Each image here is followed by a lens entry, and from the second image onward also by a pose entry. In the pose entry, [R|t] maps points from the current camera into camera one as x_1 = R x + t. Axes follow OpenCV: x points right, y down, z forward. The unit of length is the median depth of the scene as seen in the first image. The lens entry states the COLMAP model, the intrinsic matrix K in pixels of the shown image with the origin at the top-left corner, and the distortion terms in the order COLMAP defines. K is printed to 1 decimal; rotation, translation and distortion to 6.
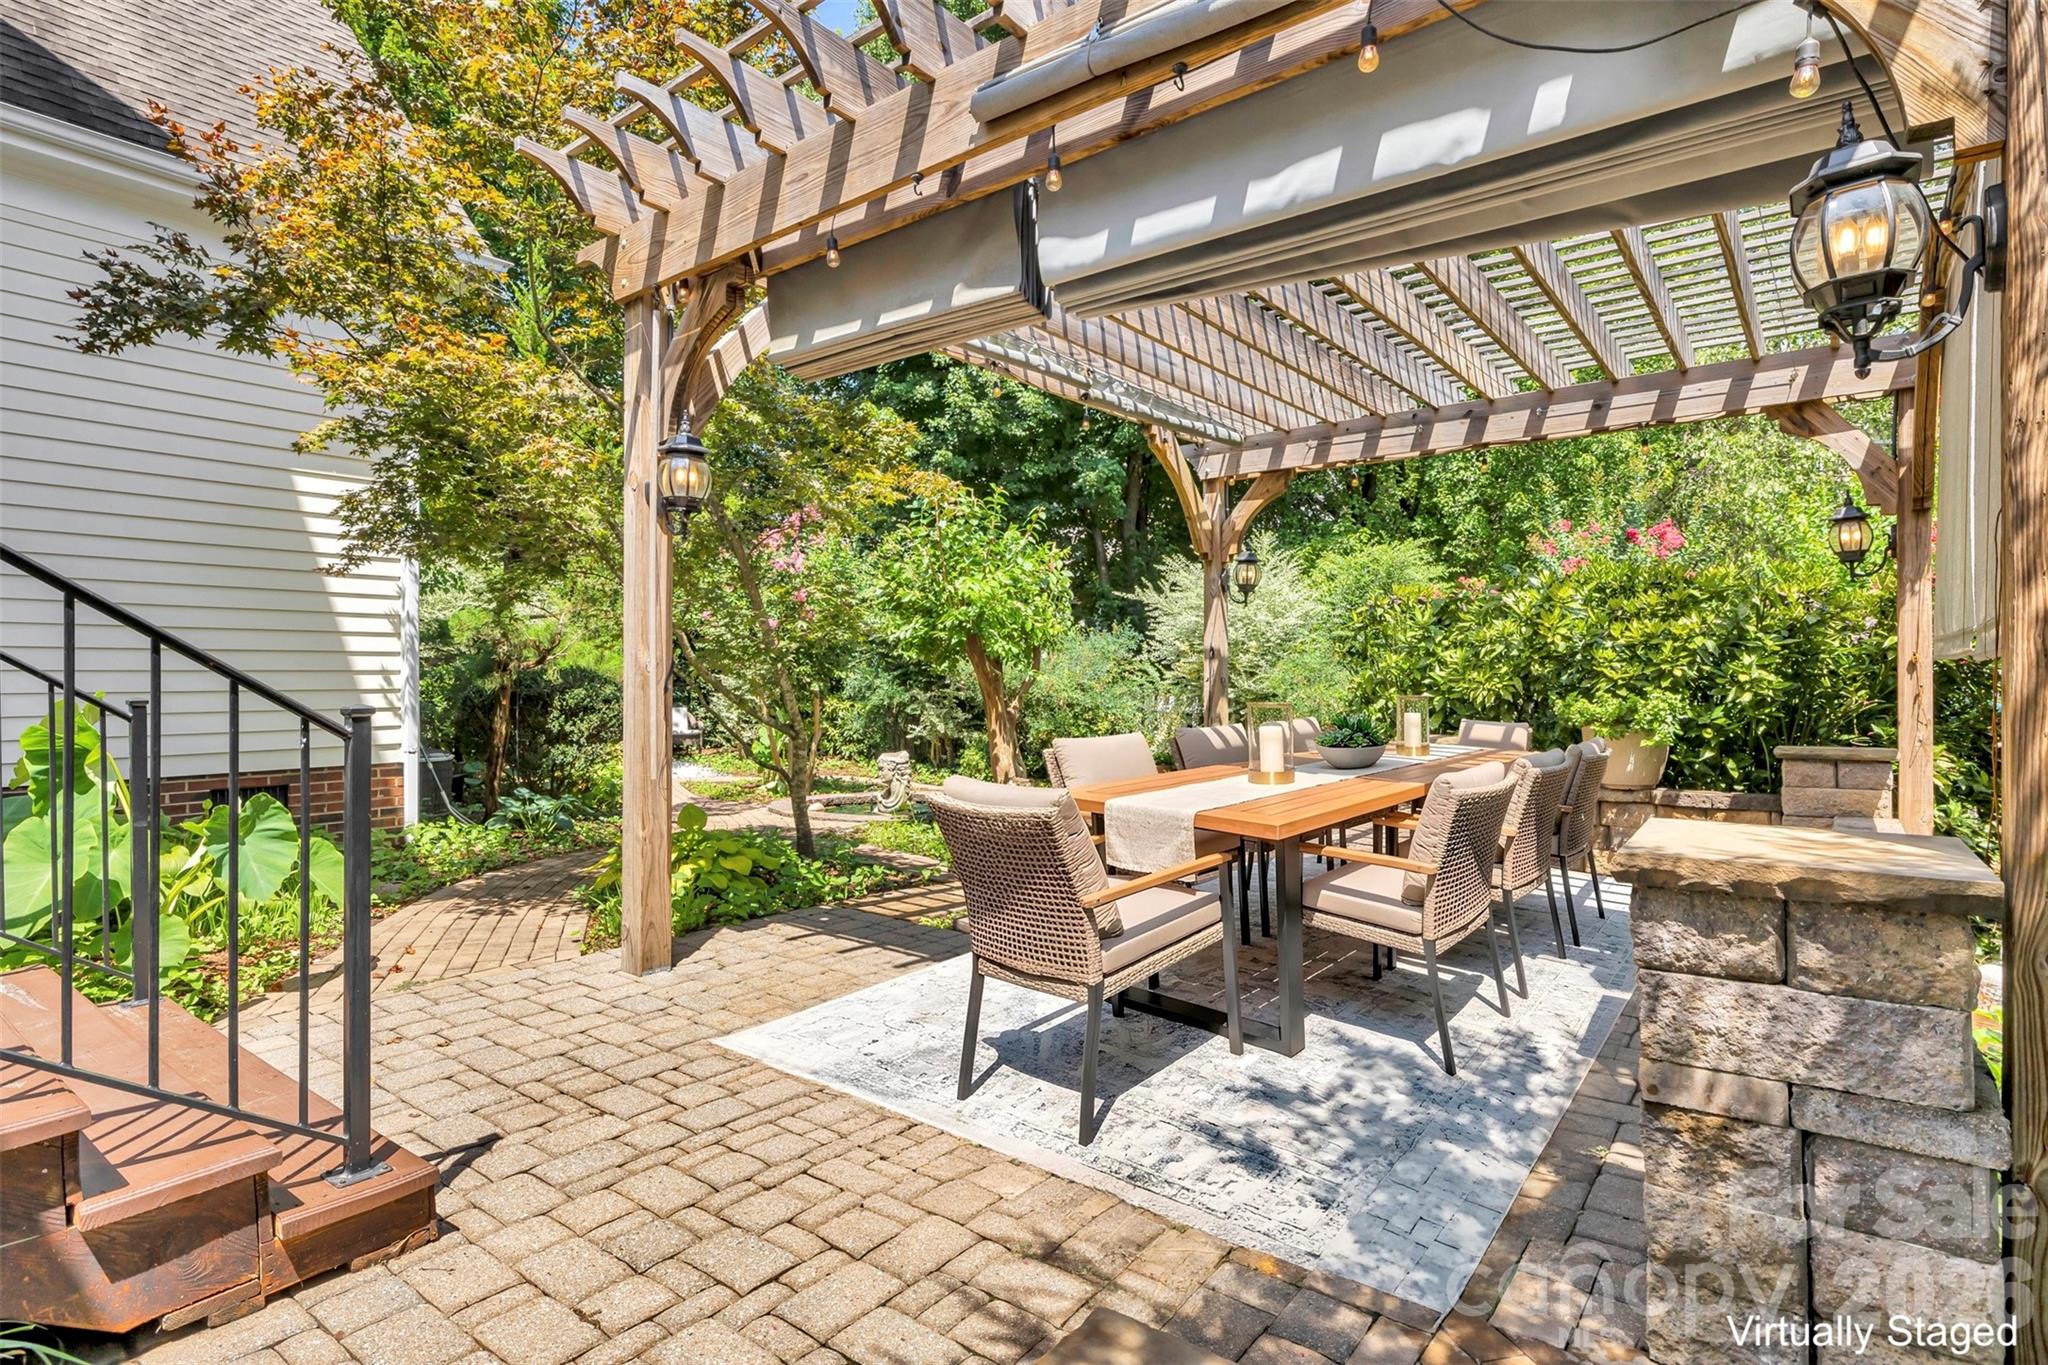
lens RADIAL K [[1037.2, 0, 1019.2], [0, 1037.2, 681.2], [0, 0, 1]] dist [0.000125, 0.000001]
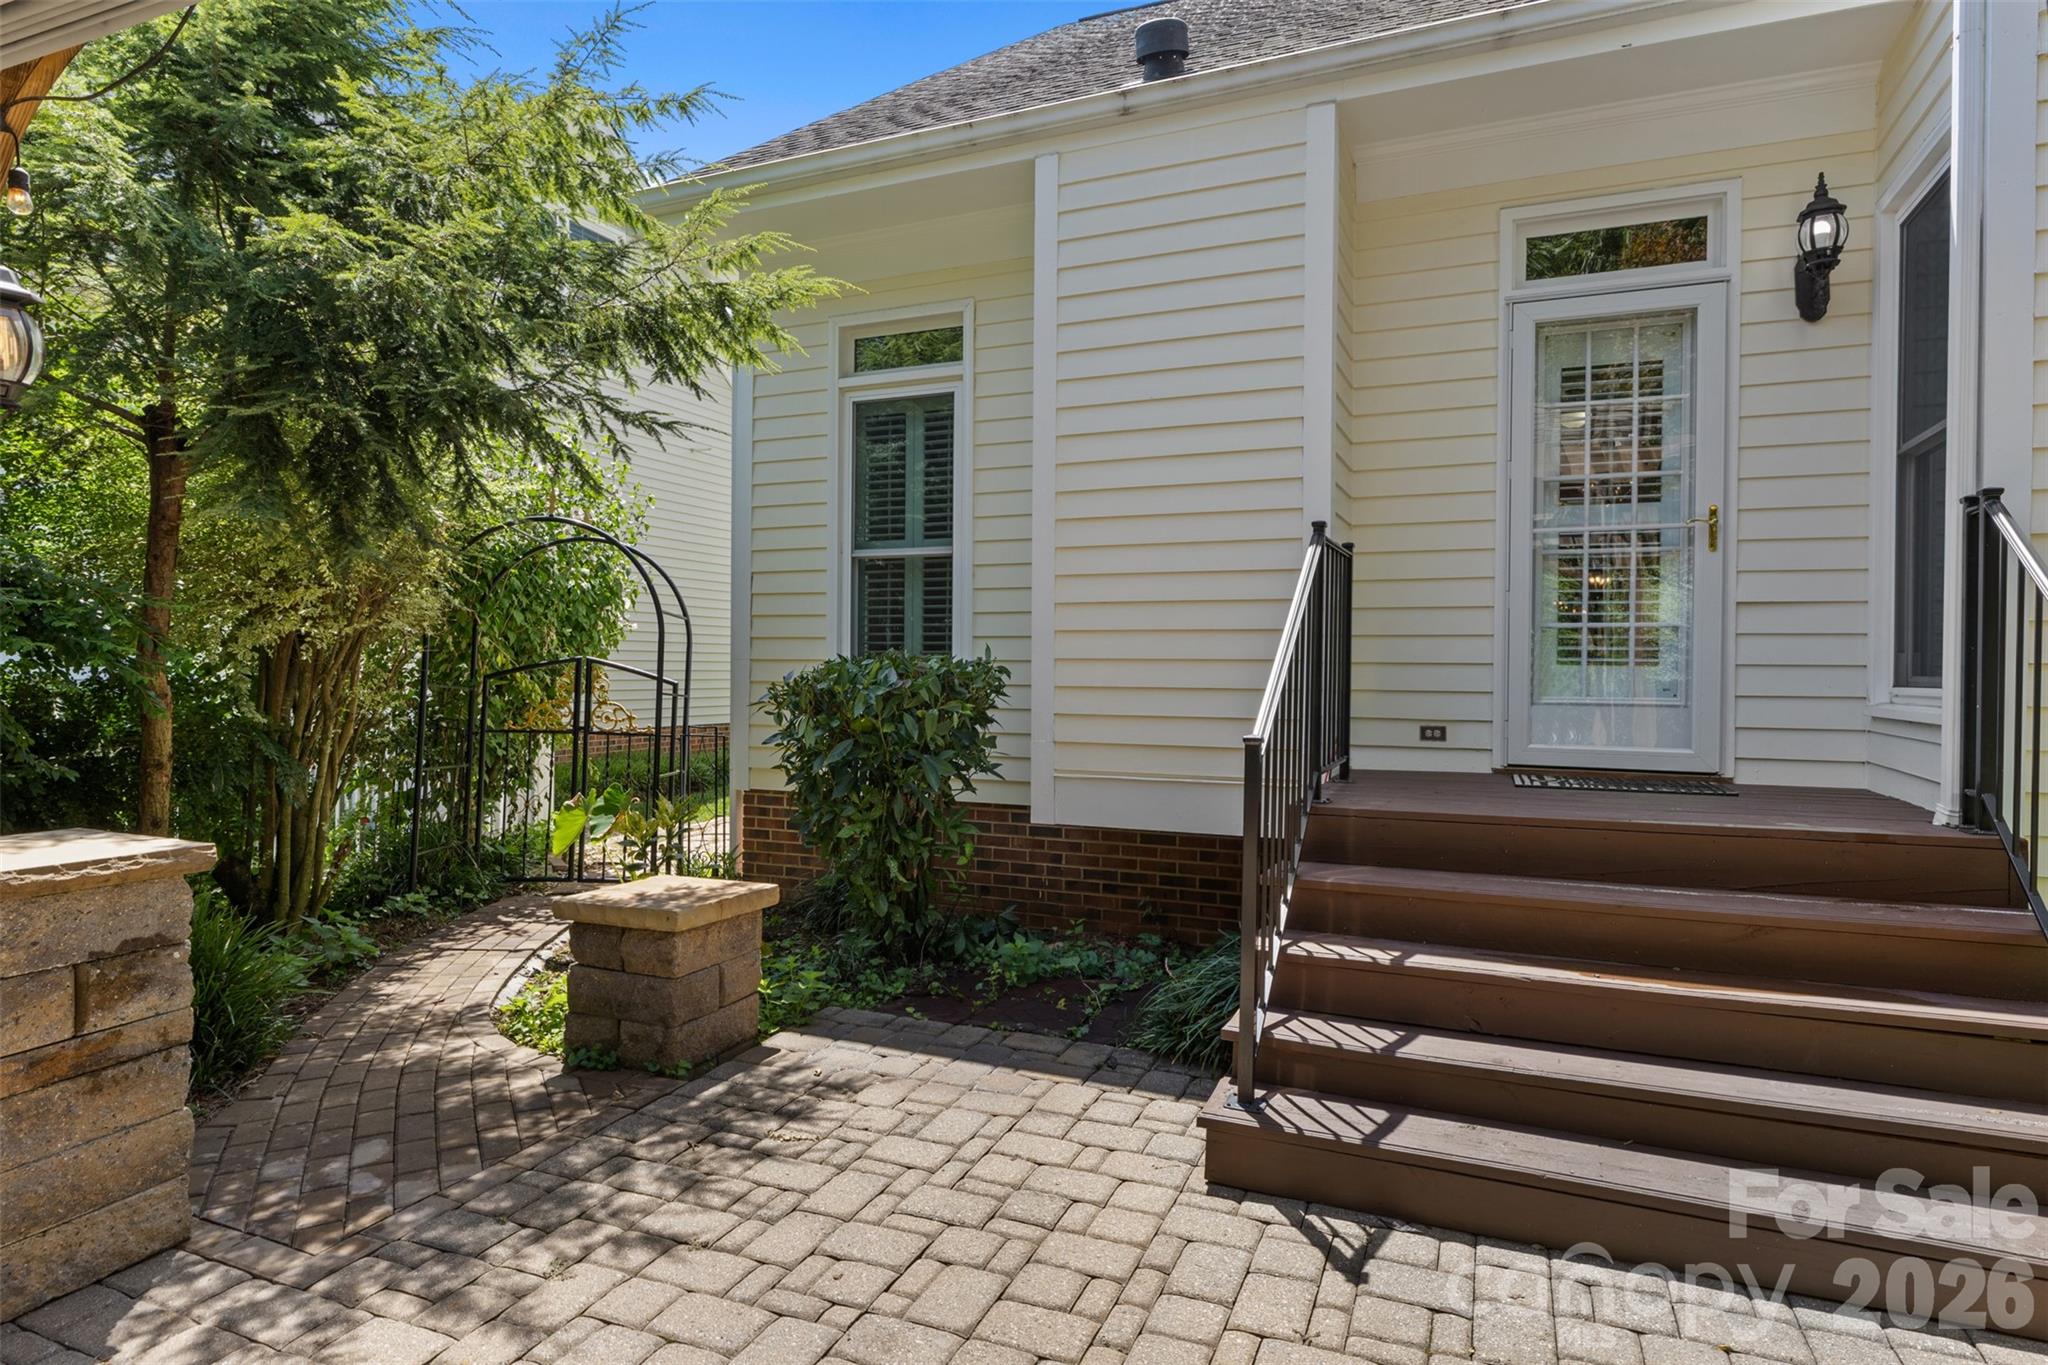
lens RADIAL K [[1150.9, 0, 1028.9], [0, 1150.9, 676.9], [0, 0, 1]] dist [0.003605, -0.000757]
pose [[-0.968881, -0.009588, -0.247341, -0.020082], [-0.010353, 0.999945, 0.001790, -0.029405], [0.247310, 0.004295, -0.968927, 1.482452]]
